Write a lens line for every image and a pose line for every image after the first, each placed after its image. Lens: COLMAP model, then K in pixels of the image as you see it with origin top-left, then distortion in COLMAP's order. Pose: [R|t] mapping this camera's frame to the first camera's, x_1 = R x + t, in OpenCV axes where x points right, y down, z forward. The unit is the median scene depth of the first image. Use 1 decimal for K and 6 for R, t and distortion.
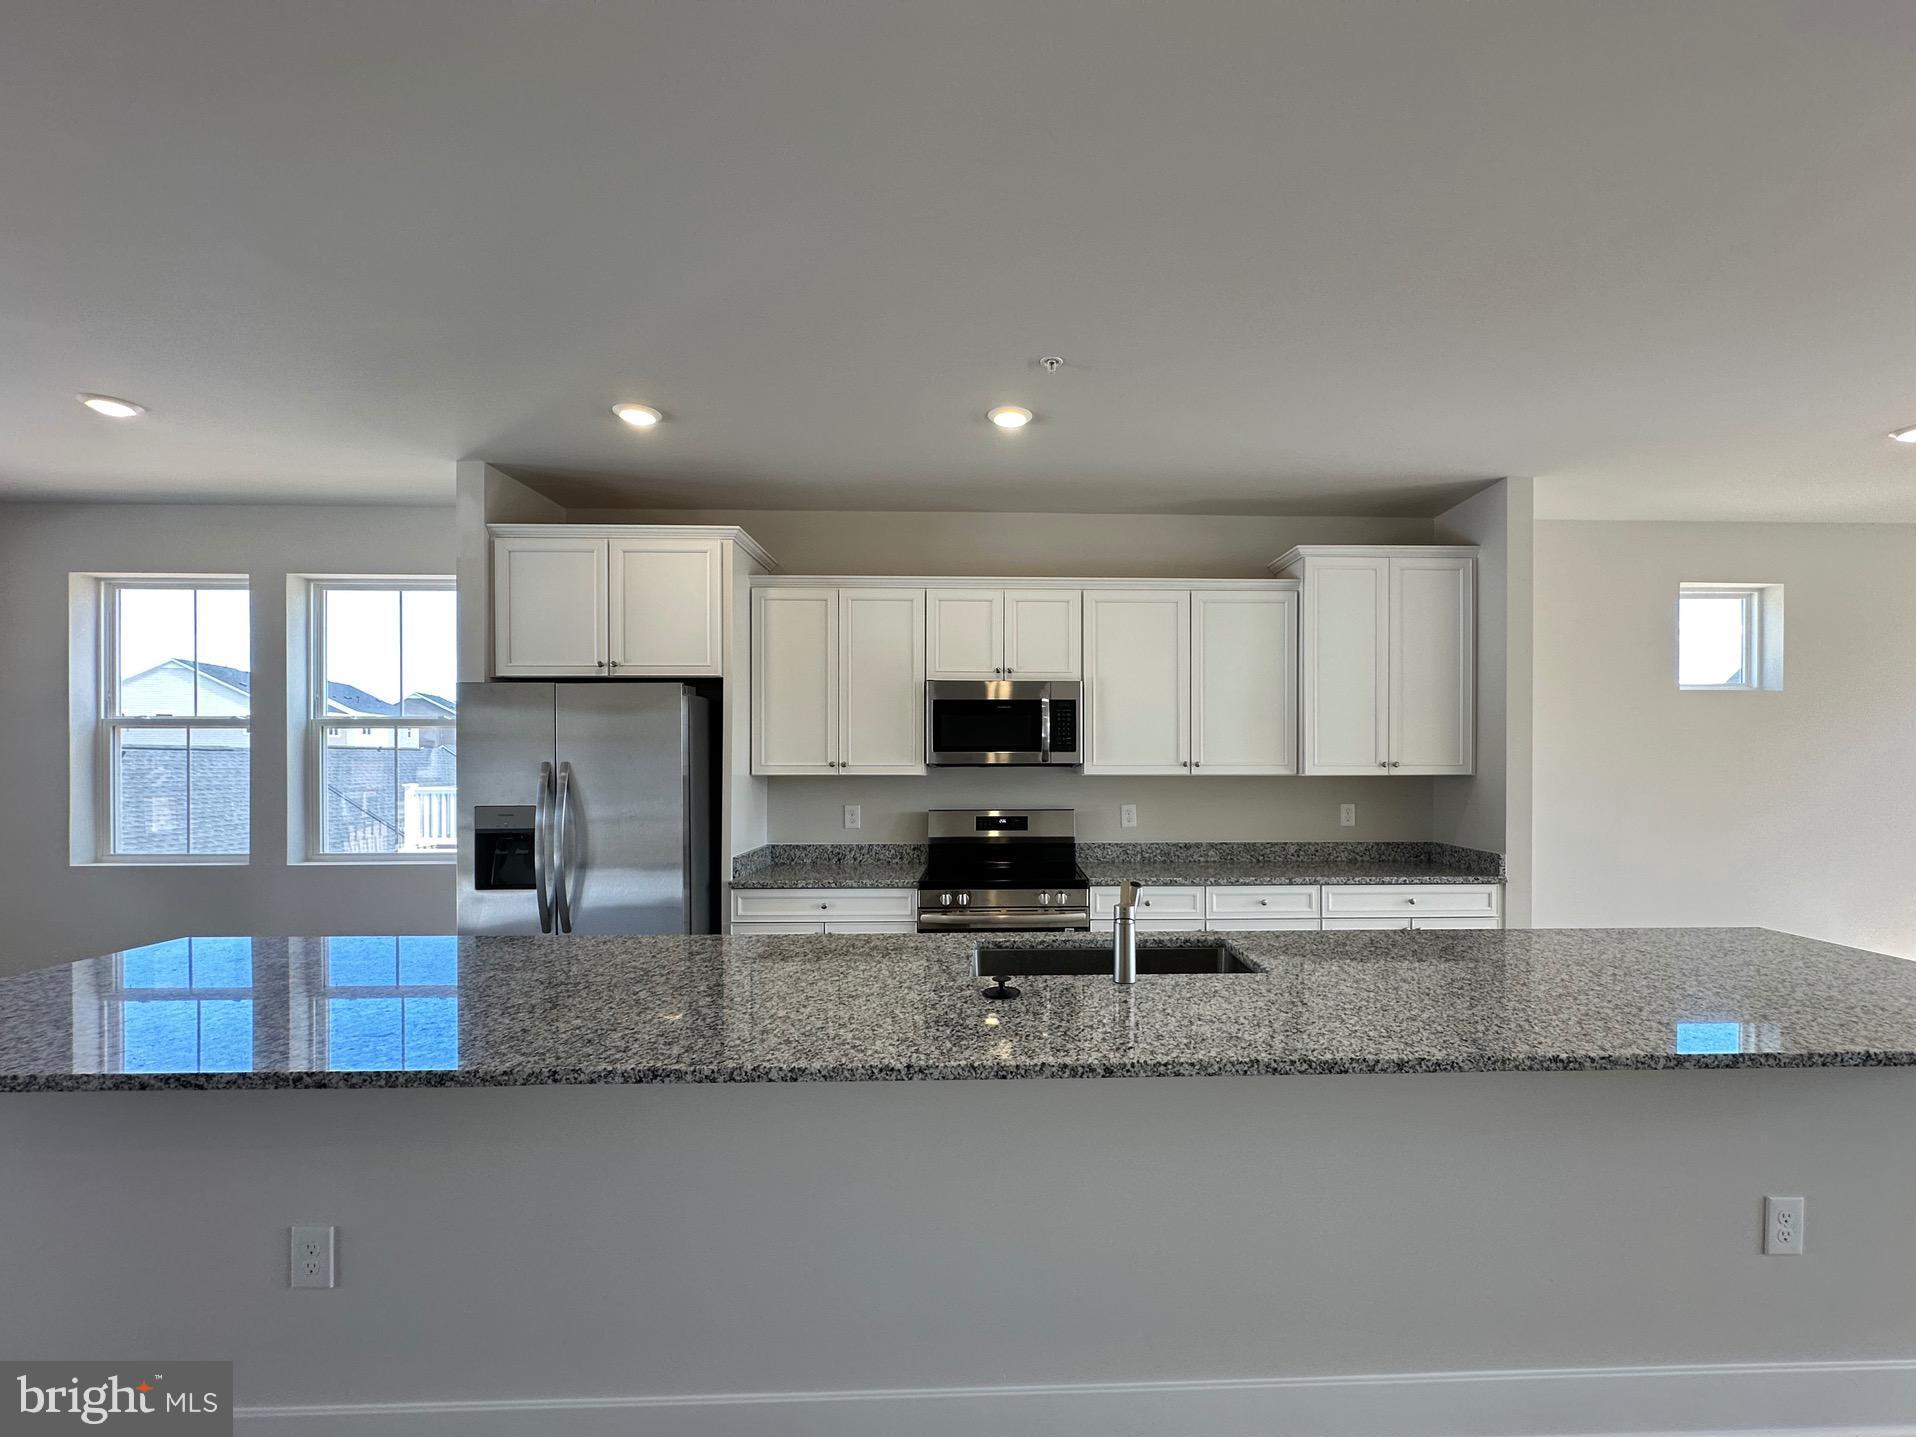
lens RADIAL K [[821.0, 0, 1013.6], [0, 821.0, 762.9], [0, 0, 1]] dist [-0.002193, 0.000143]
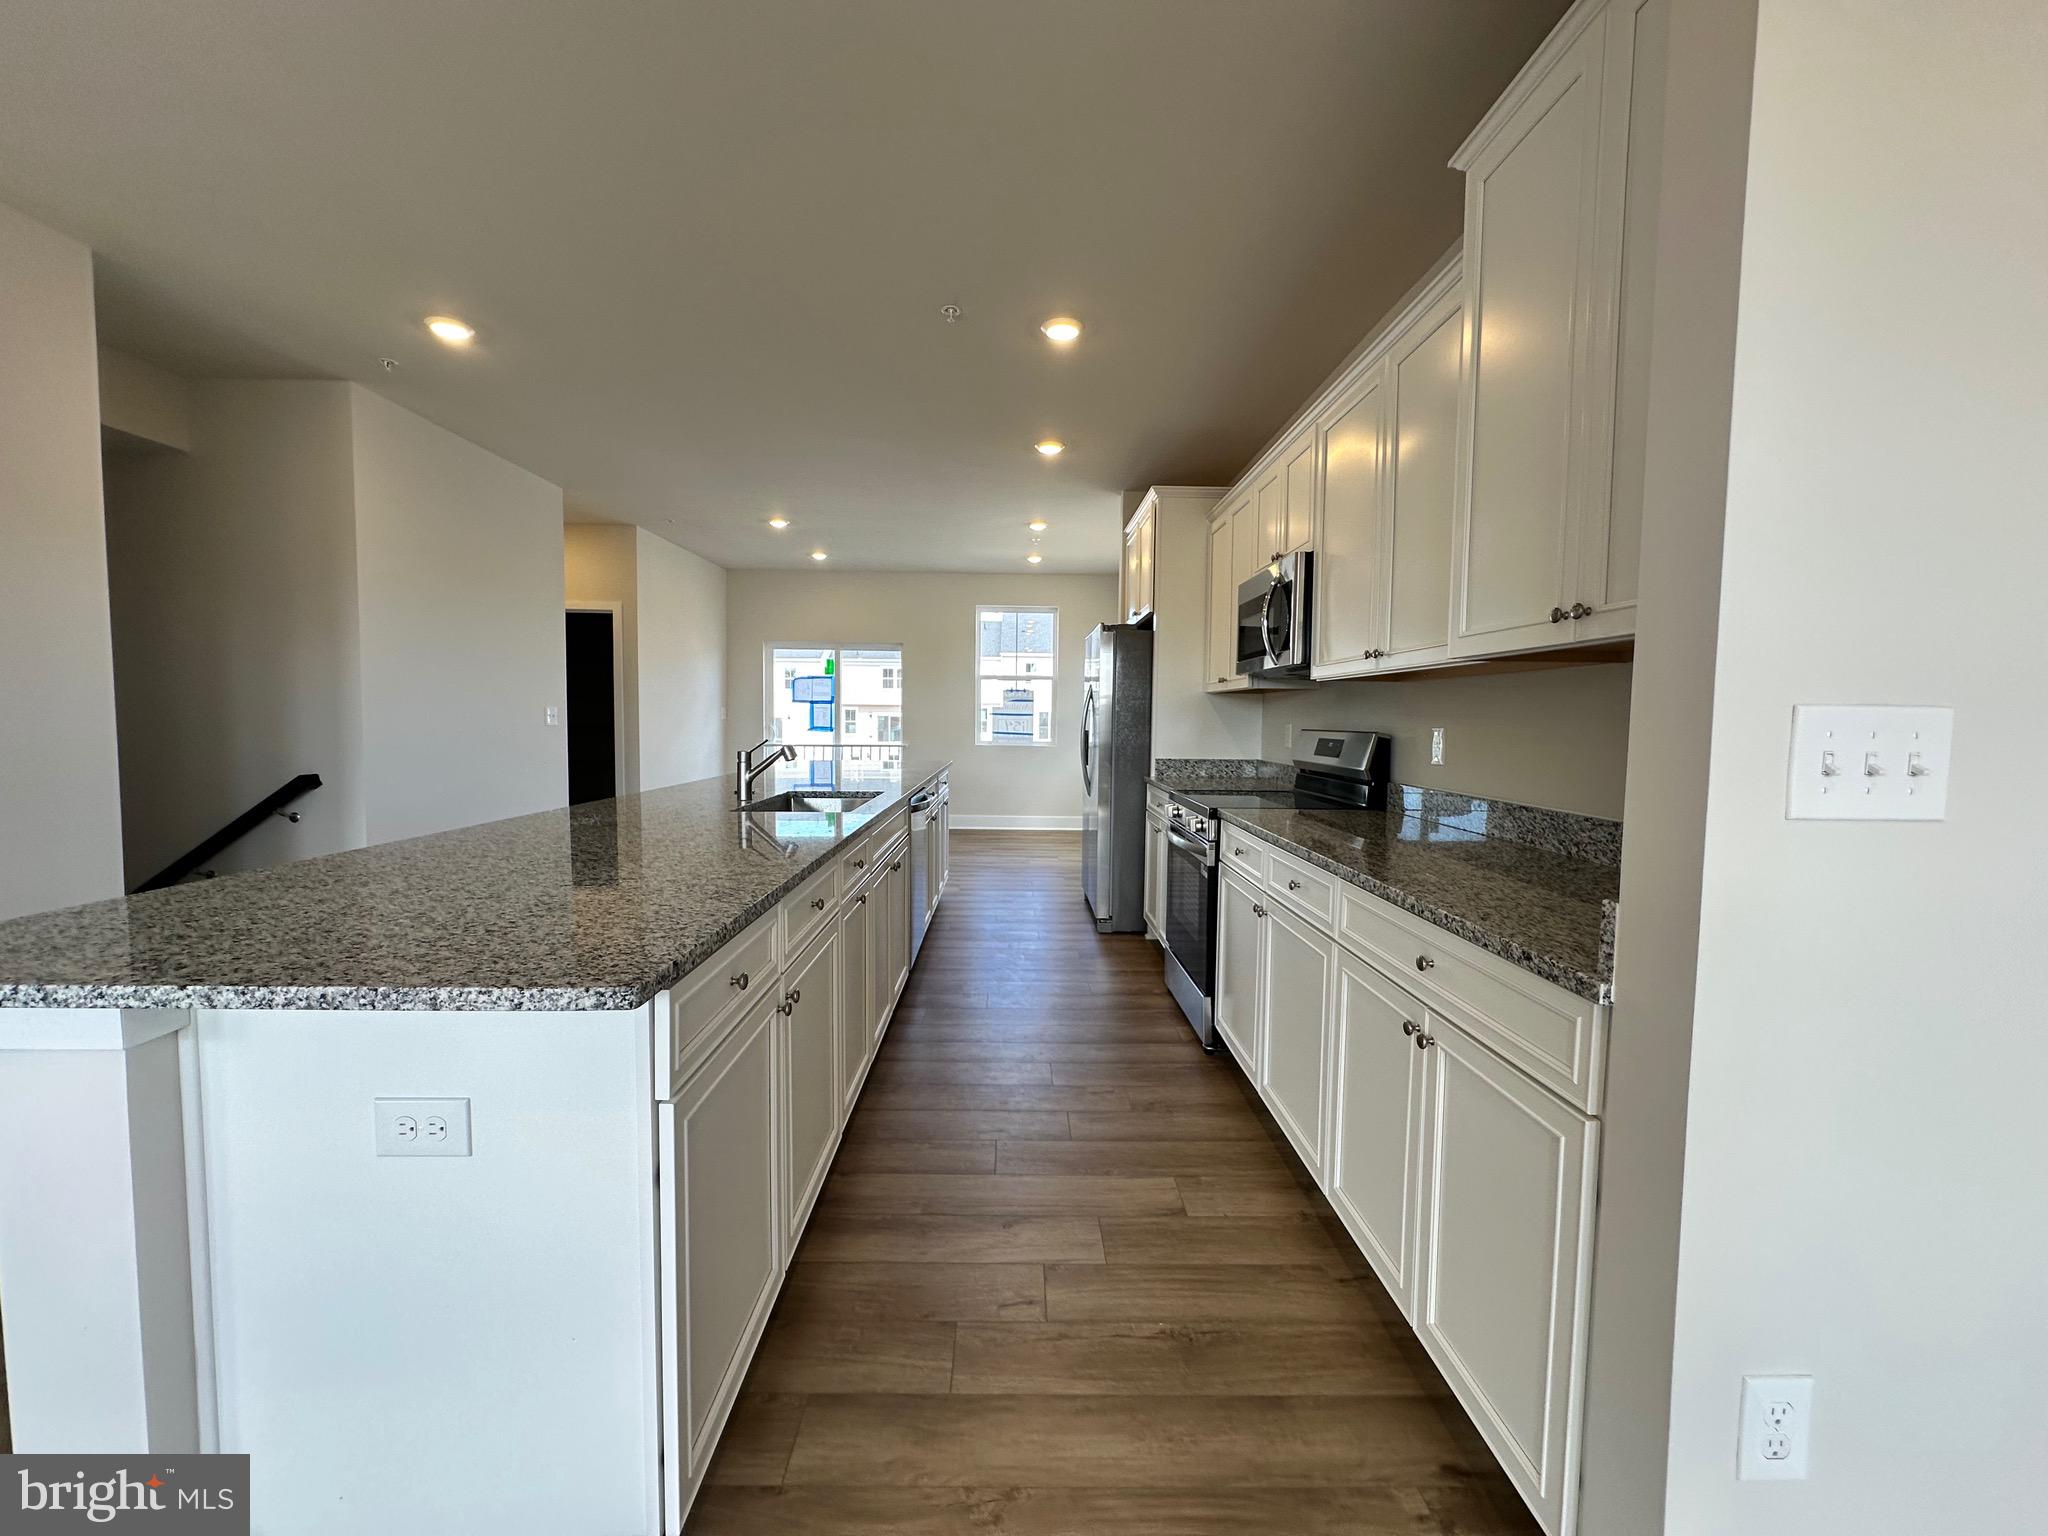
lens RADIAL K [[818.3, 0, 1024.5], [0, 818.3, 766.6], [0, 0, 1]] dist [-0.001428, 0.000325]
pose [[-0.020597, 0.061441, -0.997898, 0.870983], [-0.011148, 0.998034, 0.061680, 0.051977], [0.999726, 0.012395, -0.019872, 0.807730]]
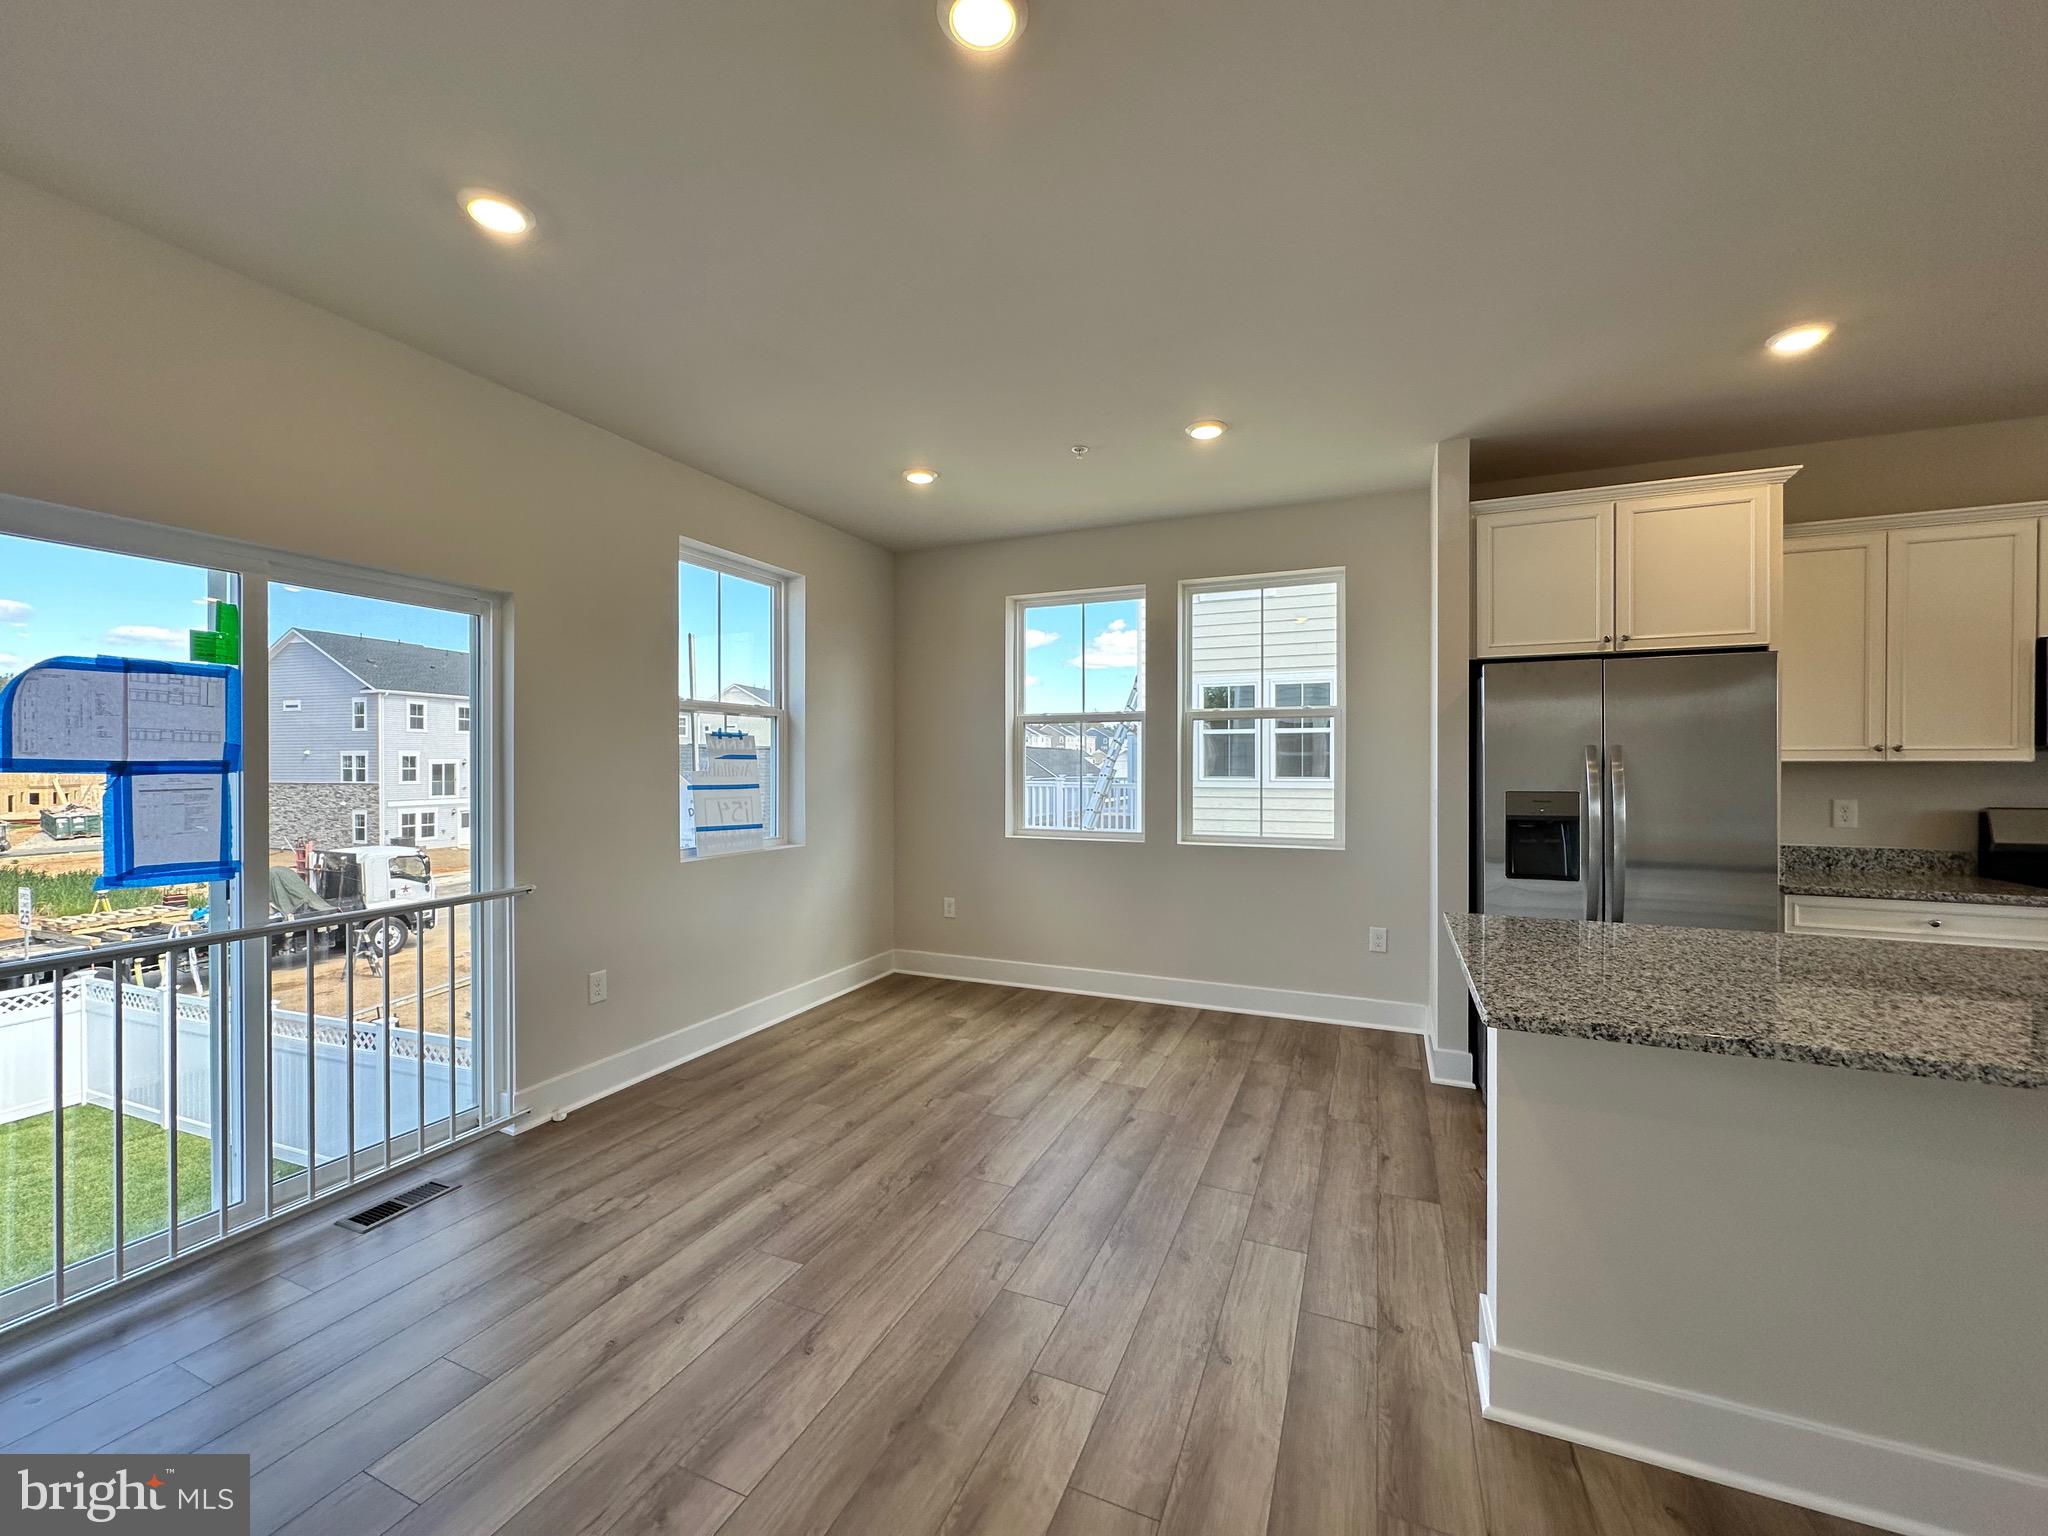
lens RADIAL K [[814.0, 0, 1025.7], [0, 814.0, 769.5], [0, 0, 1]] dist [-0.000747, 0.000358]
pose [[0.904749, 0.002625, -0.425936, -0.673098], [0.001124, 0.999963, 0.008549, 0.015745], [0.425943, -0.008213, 0.904713, -0.094293]]
